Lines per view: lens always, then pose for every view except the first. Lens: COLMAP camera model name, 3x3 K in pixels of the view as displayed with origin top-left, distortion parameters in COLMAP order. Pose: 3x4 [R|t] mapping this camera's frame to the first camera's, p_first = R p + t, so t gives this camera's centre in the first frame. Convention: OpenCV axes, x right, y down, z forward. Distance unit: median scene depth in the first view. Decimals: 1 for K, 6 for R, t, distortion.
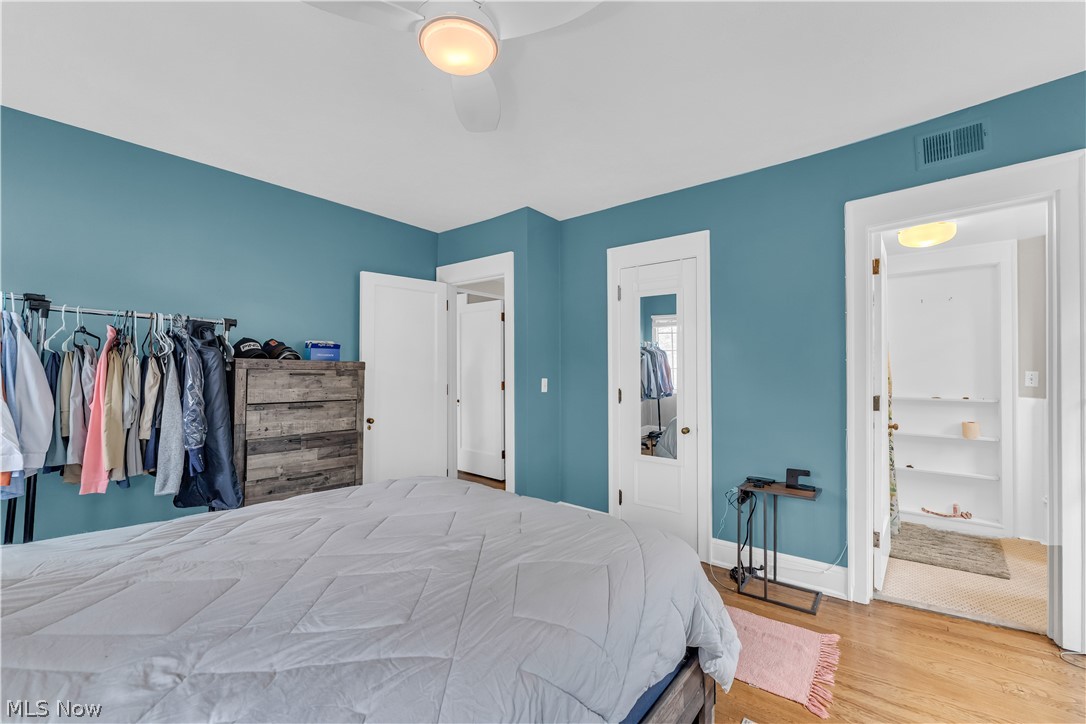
lens RADIAL K [[438.3, 0, 541.9], [0, 438.3, 365.6], [0, 0, 1]] dist [0.001120, -0.001426]
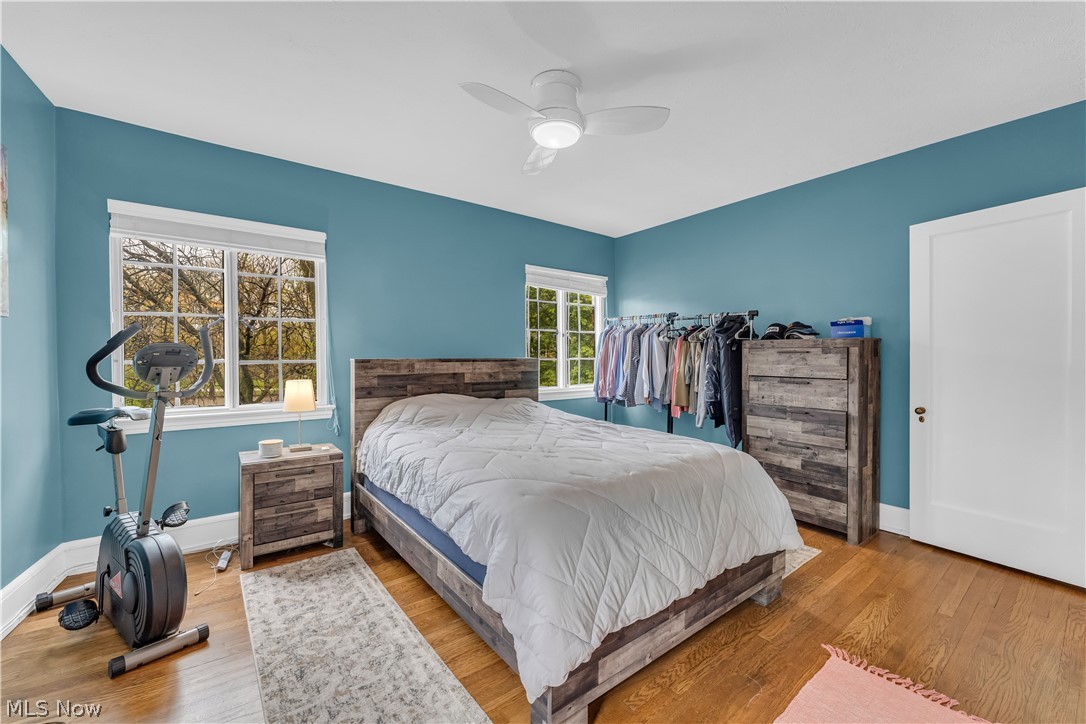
lens RADIAL K [[438.3, 0, 544.2], [0, 438.3, 361.0], [0, 0, 1]] dist [0.001120, -0.001426]
pose [[-0.212740, 0.004069, -0.977100, 0.664754], [0.011843, 0.999929, 0.001586, 0.032867], [0.977037, -0.011235, -0.212773, 0.627546]]
